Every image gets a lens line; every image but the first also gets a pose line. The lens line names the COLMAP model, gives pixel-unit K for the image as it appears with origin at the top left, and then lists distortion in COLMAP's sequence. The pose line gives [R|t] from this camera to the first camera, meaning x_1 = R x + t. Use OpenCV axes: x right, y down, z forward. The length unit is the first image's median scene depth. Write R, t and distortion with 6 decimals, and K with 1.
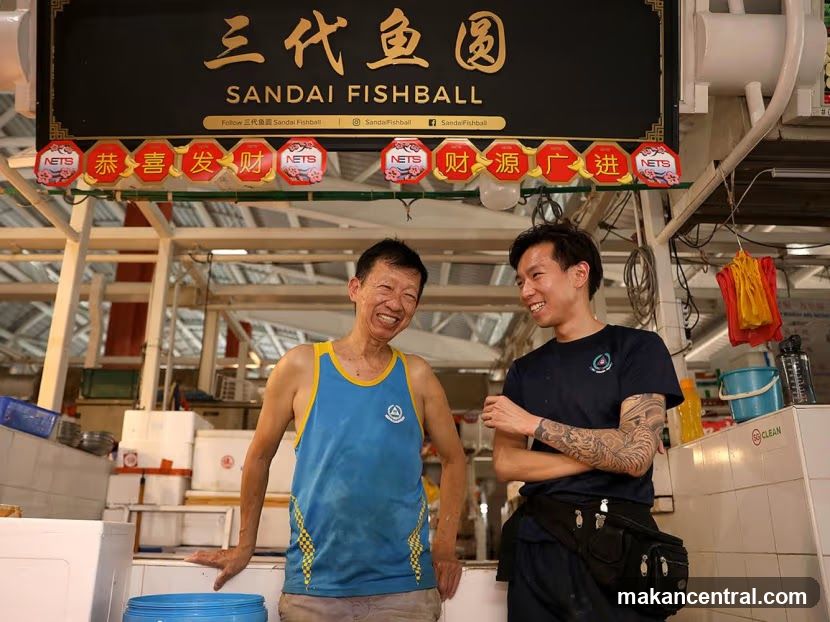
lens RADIAL K [[668.4, 0, 389.2], [0, 668.4, 314.7], [0, 0, 1]] dist [-0.078254, 0.007064]
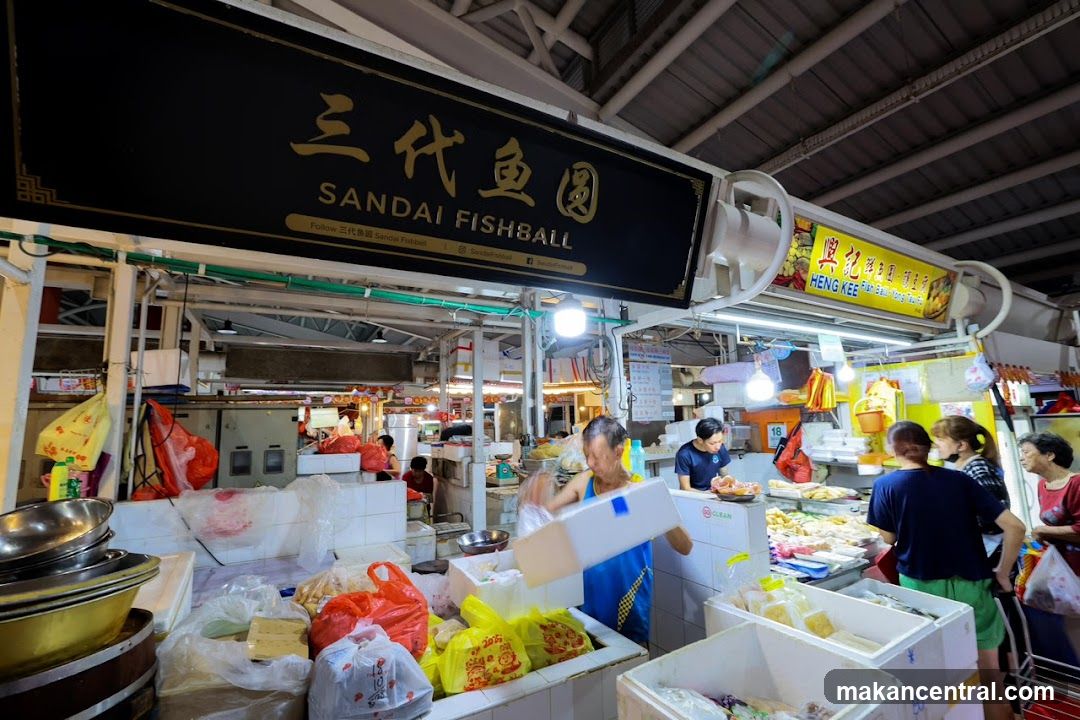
lens RADIAL K [[456.1, 0, 539.4], [0, 456.1, 357.7], [0, 0, 1]] dist [-0.017067, 0.001365]
pose [[0.872682, 0.041203, 0.486547, -0.272878], [-0.127634, 0.981039, 0.145847, -0.245789], [-0.471312, -0.189378, 0.861395, 0.330057]]
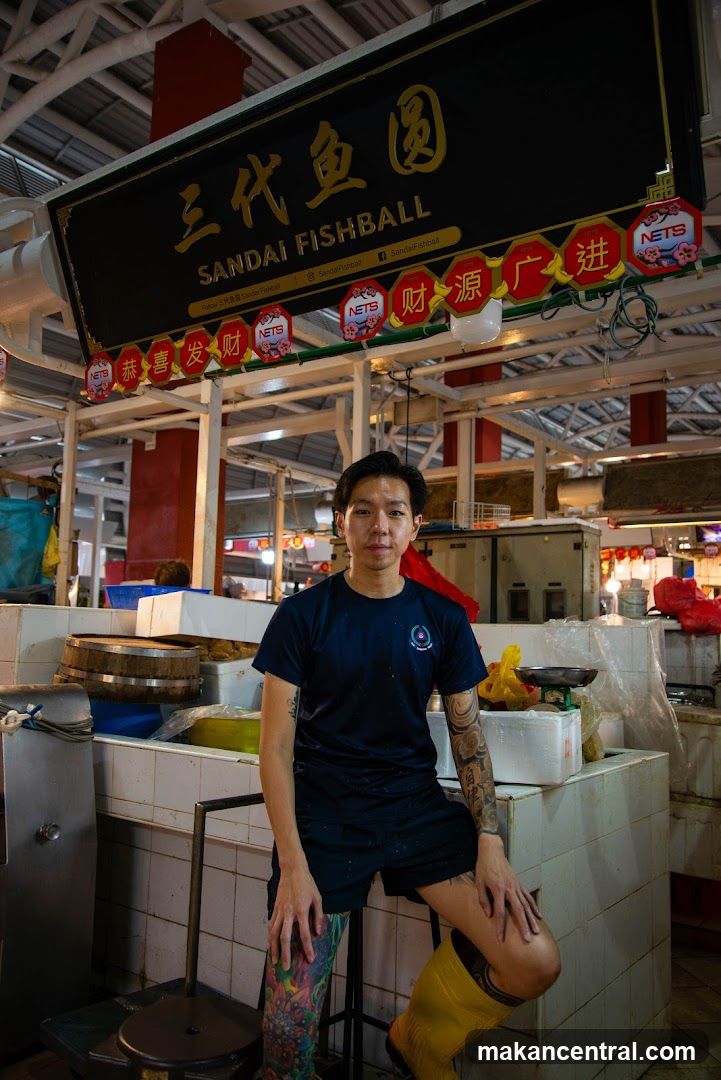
lens RADIAL K [[886.5, 0, 356.5], [0, 886.5, 536.0], [0, 0, 1]] dist [0.048224, 0.013140]
pose [[0.804455, -0.053382, -0.591610, 0.680469], [0.170950, 0.974624, 0.144511, -0.115068], [0.568884, -0.217388, 0.793167, 0.022274]]
